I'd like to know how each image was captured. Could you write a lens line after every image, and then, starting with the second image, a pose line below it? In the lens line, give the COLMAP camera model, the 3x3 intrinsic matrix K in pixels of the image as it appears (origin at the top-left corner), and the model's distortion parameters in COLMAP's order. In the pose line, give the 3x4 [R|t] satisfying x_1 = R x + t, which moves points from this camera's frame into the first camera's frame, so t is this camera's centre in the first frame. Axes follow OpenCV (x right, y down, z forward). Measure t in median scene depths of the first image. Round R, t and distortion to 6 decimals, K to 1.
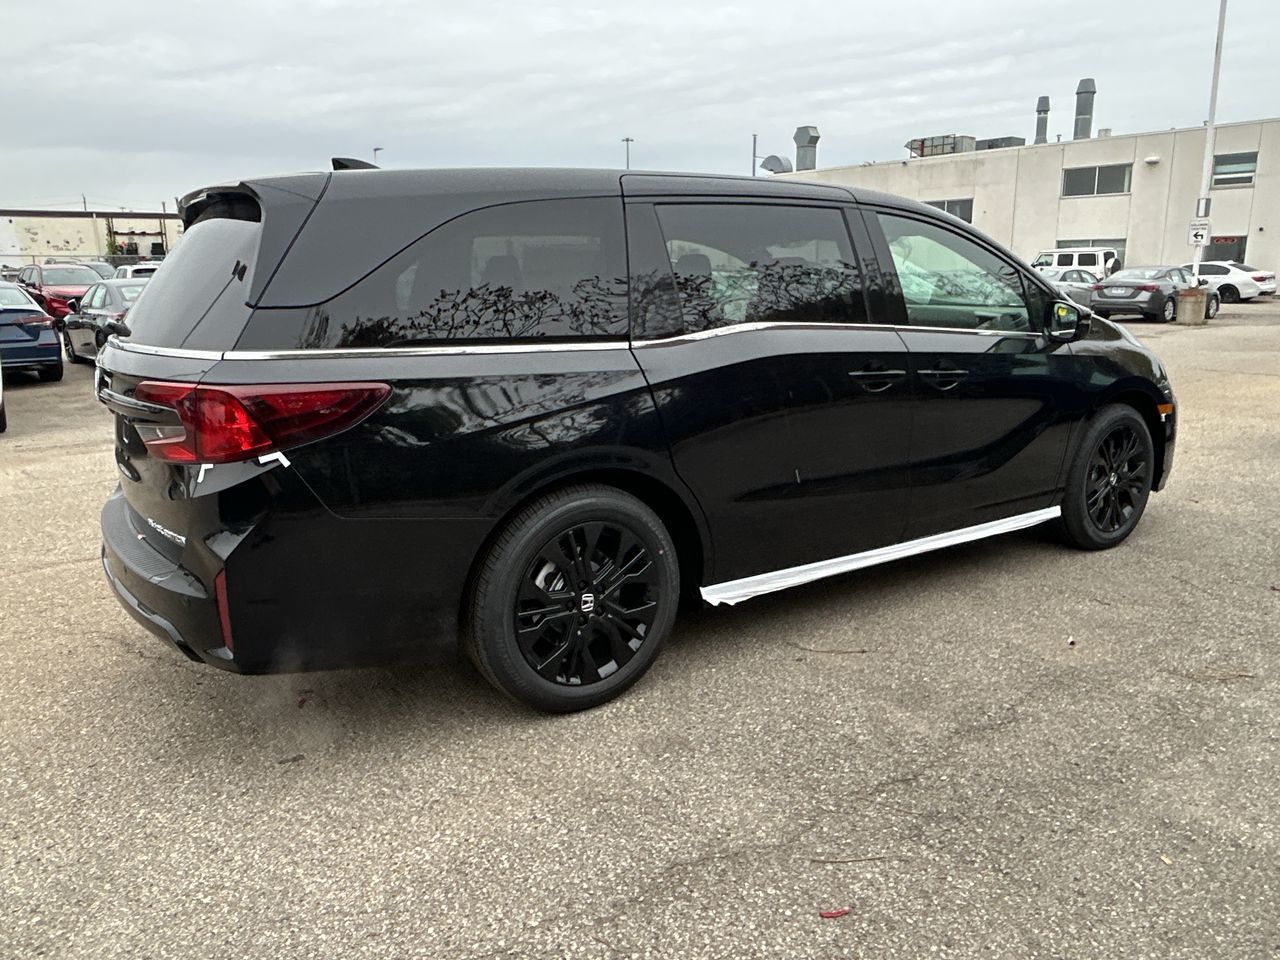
lens RADIAL K [[932.5, 0, 636.4], [0, 932.5, 483.9], [0, 0, 1]] dist [-0.002595, -0.006236]
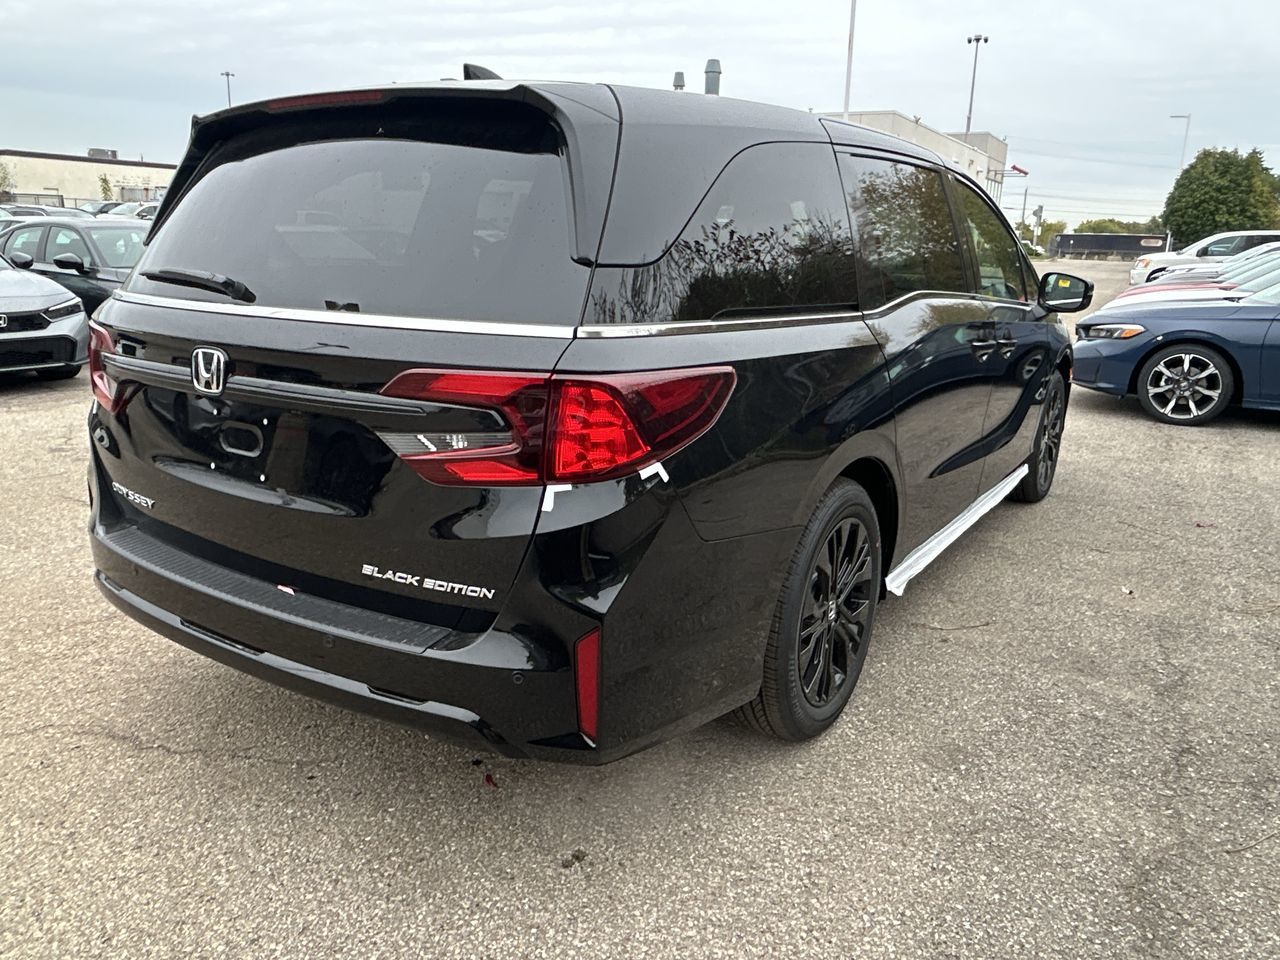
lens RADIAL K [[932.5, 0, 638.5], [0, 932.5, 483.8], [0, 0, 1]] dist [-0.002595, -0.006236]
pose [[0.924283, -0.063503, 0.376389, -0.530832], [0.047583, 0.997541, 0.051453, -0.044277], [-0.378731, -0.029648, 0.925032, 0.251739]]
